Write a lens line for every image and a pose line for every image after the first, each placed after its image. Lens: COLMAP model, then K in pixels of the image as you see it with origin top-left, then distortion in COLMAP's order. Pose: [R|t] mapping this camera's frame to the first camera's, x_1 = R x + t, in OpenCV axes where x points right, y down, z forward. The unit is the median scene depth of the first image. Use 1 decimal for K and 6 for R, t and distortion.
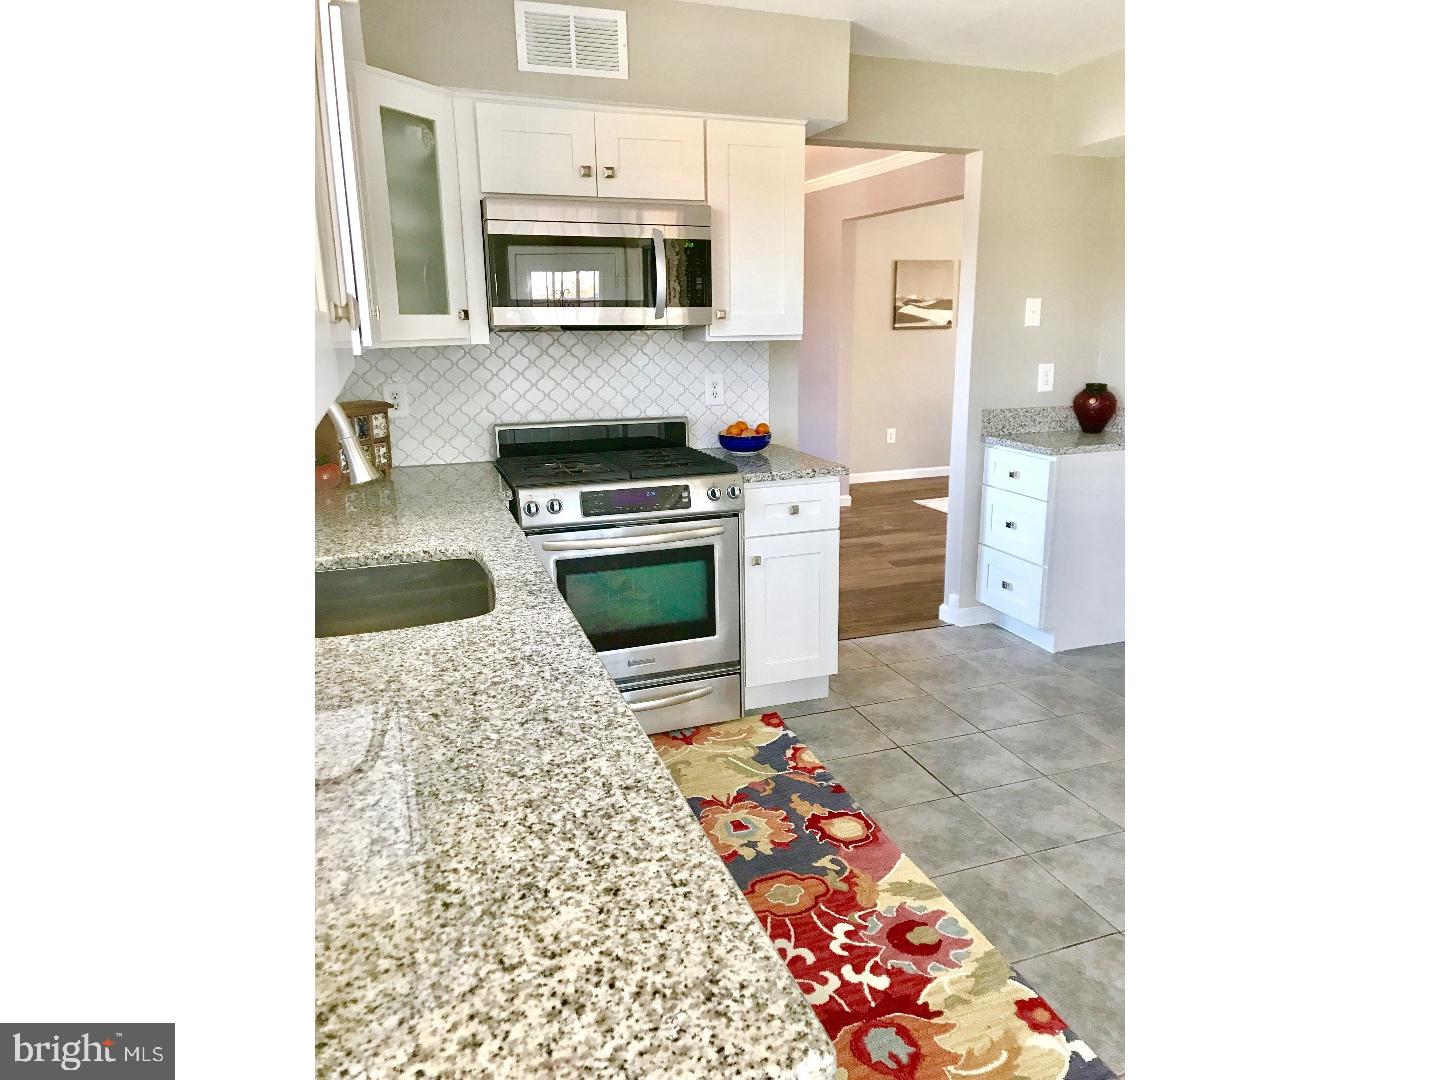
lens RADIAL K [[890.3, 0, 732.9], [0, 890.3, 532.2], [0, 0, 1]] dist [0.022424, -0.000827]
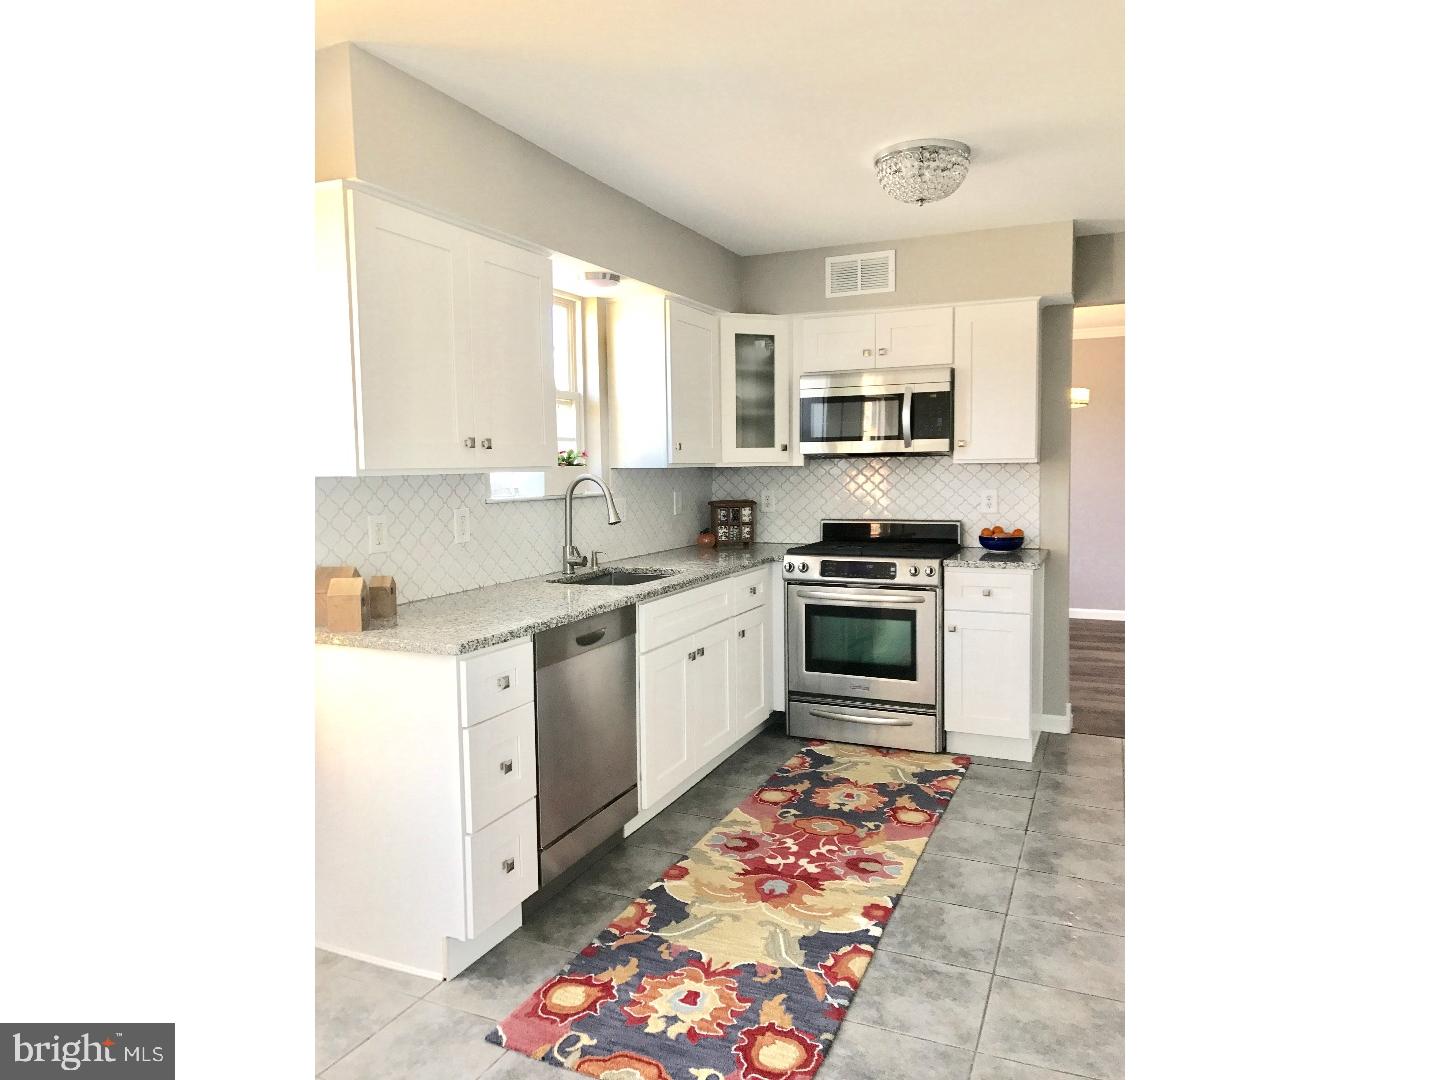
lens RADIAL K [[886.5, 0, 720.0], [0, 886.5, 540.0], [0, 0, 1]] dist [0.063296, -0.090720]
pose [[0.718188, 0.056351, -0.693564, 0.744577], [-0.154422, 0.984769, -0.079894, 0.067690], [0.678498, 0.164480, 0.715951, -0.197333]]
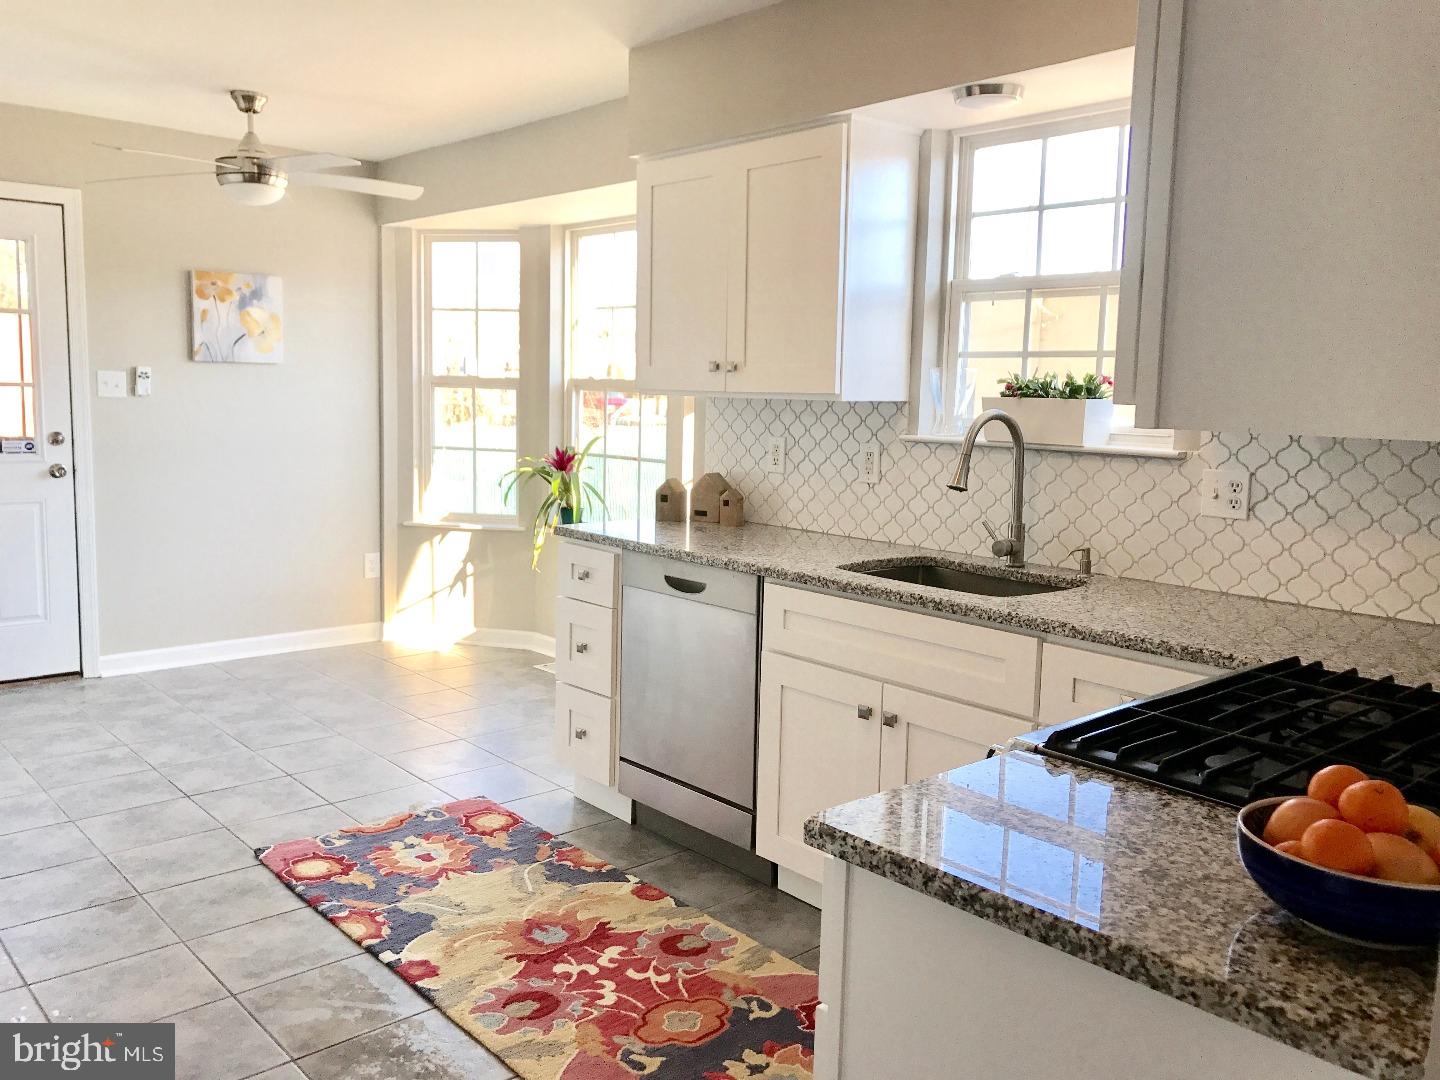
lens RADIAL K [[1184.8, 0, 716.5], [0, 1184.8, 534.6], [0, 0, 1]] dist [0.046937, -0.051473]
pose [[-0.931199, 0.032682, -0.363043, 0.343213], [-0.100286, 0.934565, 0.341365, -0.340352], [0.350444, 0.354287, -0.866989, 1.475935]]
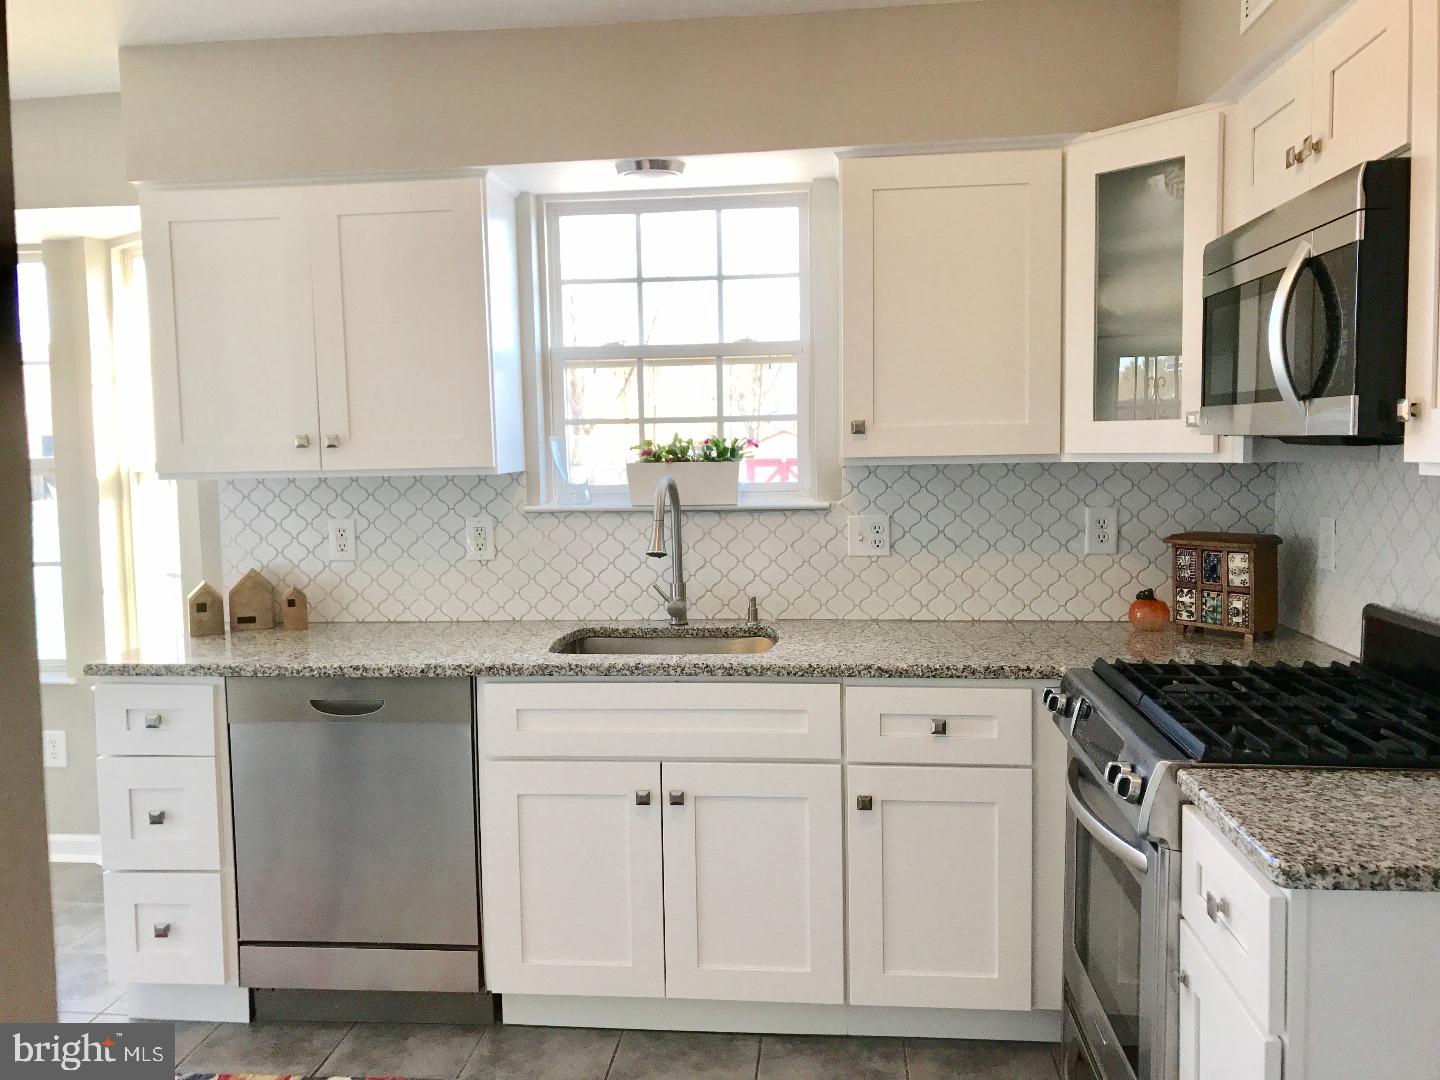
lens RADIAL K [[1184.8, 0, 716.5], [0, 1184.8, 534.6], [0, 0, 1]] dist [0.046937, -0.051473]
pose [[-0.442031, 0.088541, -0.892619, 0.682349], [-0.187905, 0.963897, 0.188663, -0.265567], [0.877098, 0.251122, -0.409435, 1.090405]]
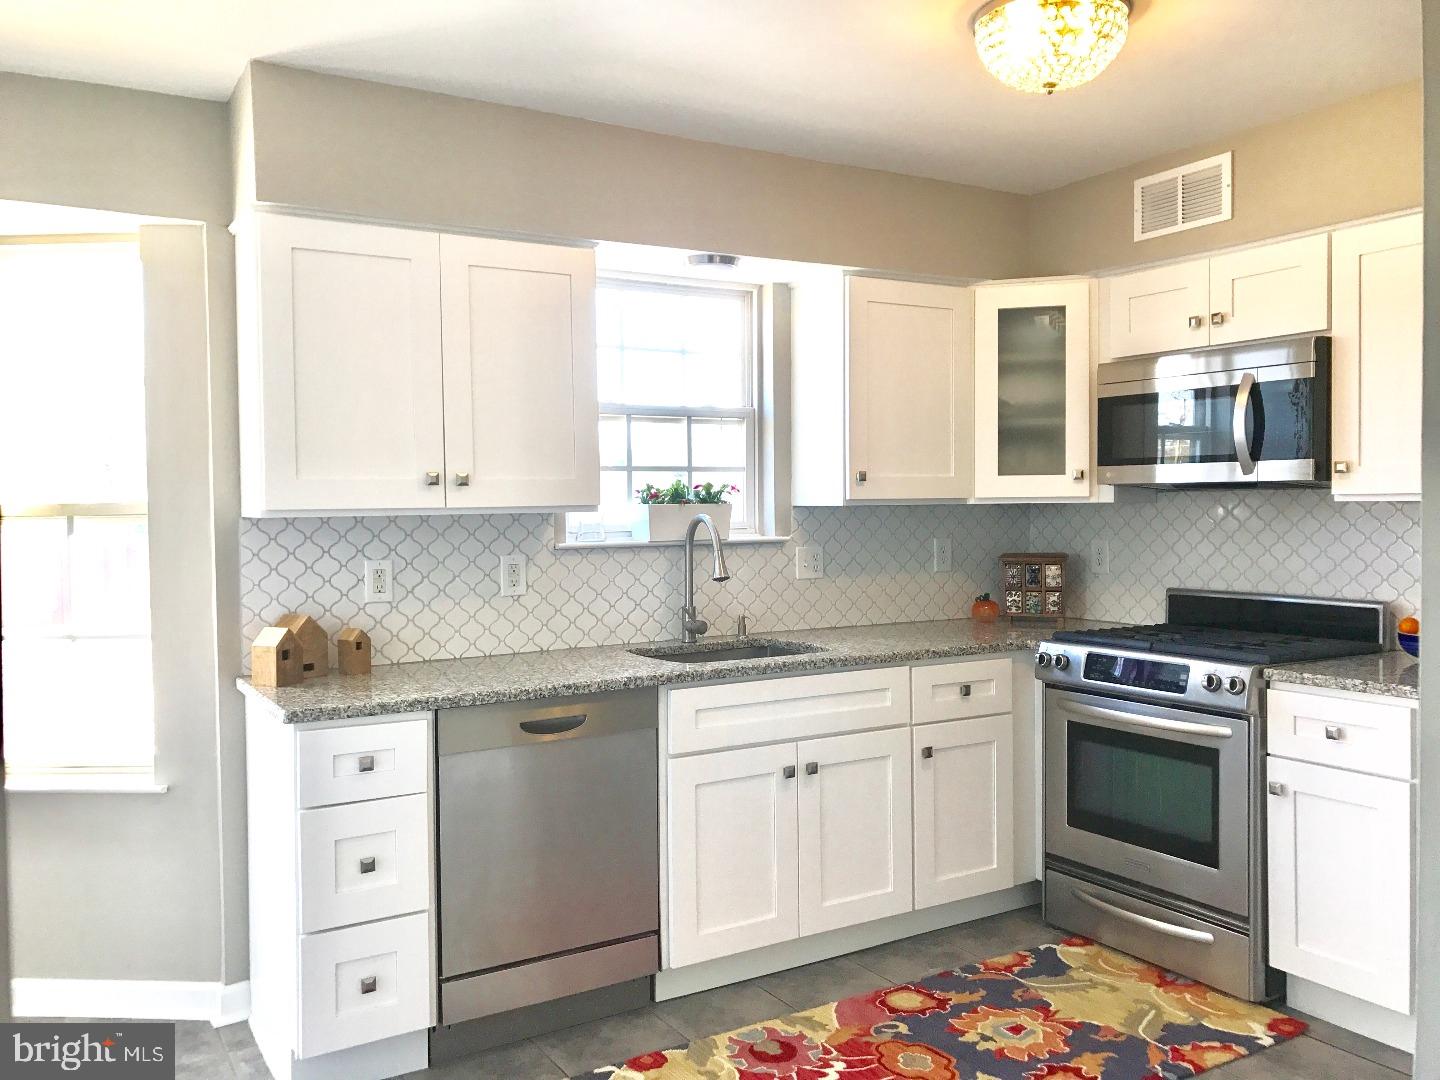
lens RADIAL K [[1184.8, 0, 716.5], [0, 1184.8, 534.6], [0, 0, 1]] dist [0.046937, -0.051473]
pose [[0.189696, 0.033417, -0.981274, 1.005637], [-0.219789, 0.975503, -0.009268, -0.069151], [0.956926, 0.217431, 0.192394, 0.345044]]
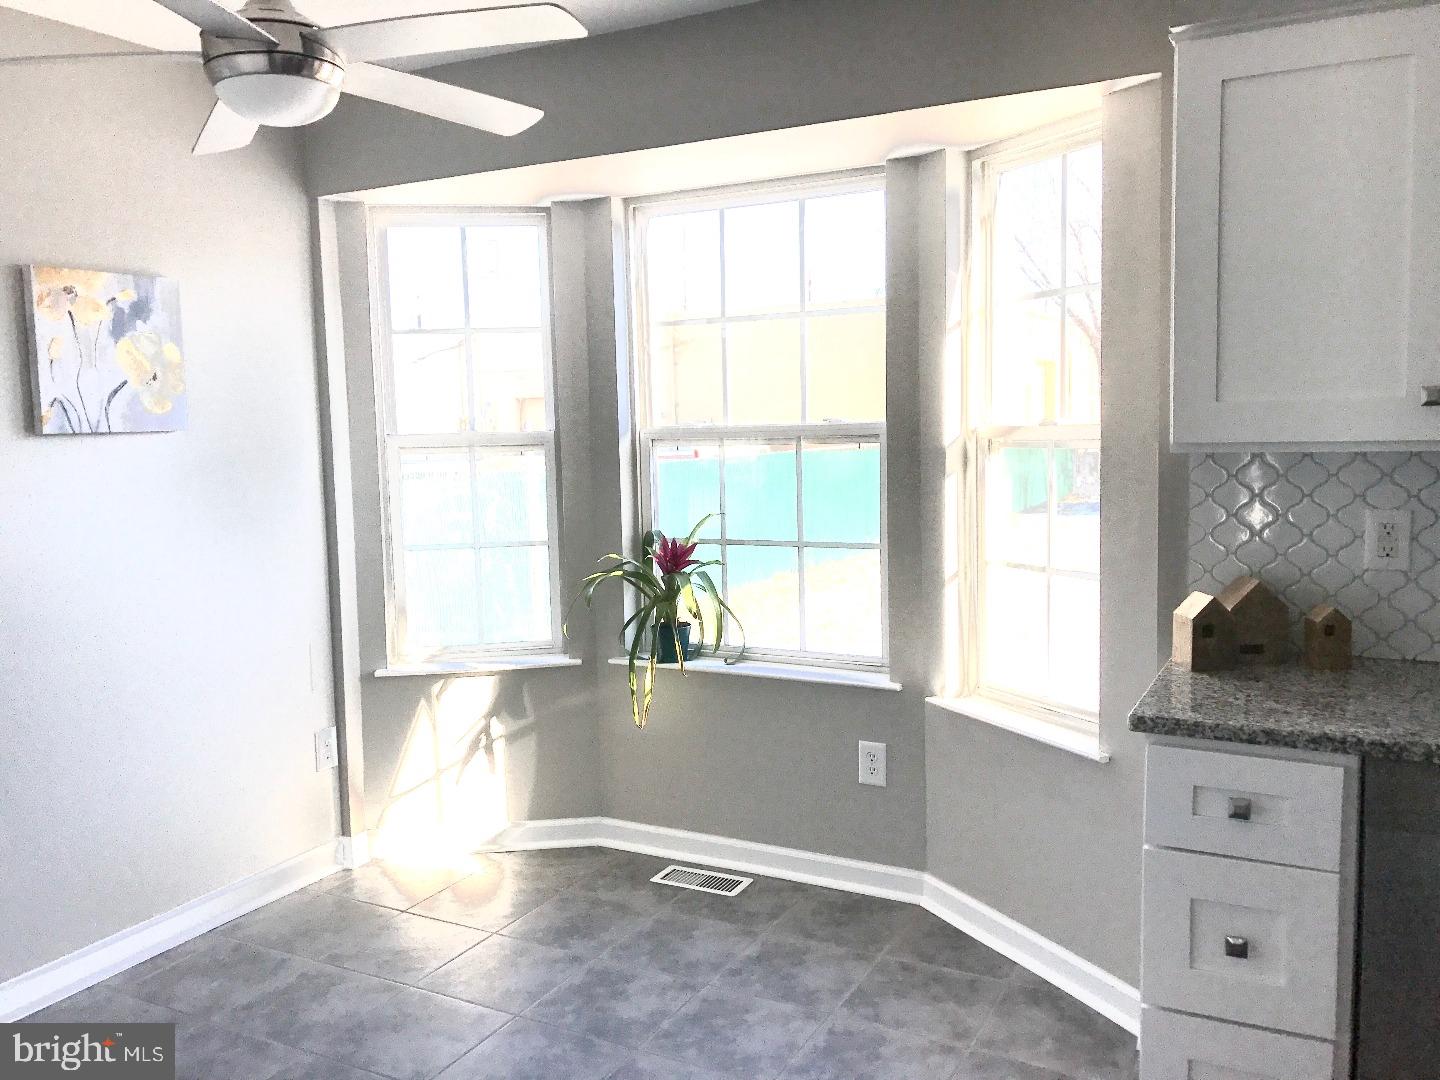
lens RADIAL K [[1189.7, 0, 720.0], [0, 1189.7, 520.7], [0, 0, 1]] dist [0.030075, -0.000577]
pose [[-0.746516, 0.089054, -0.659381, 0.672713], [-0.124621, 0.954752, 0.270035, -0.142085], [0.653593, 0.283758, -0.701639, 0.541634]]
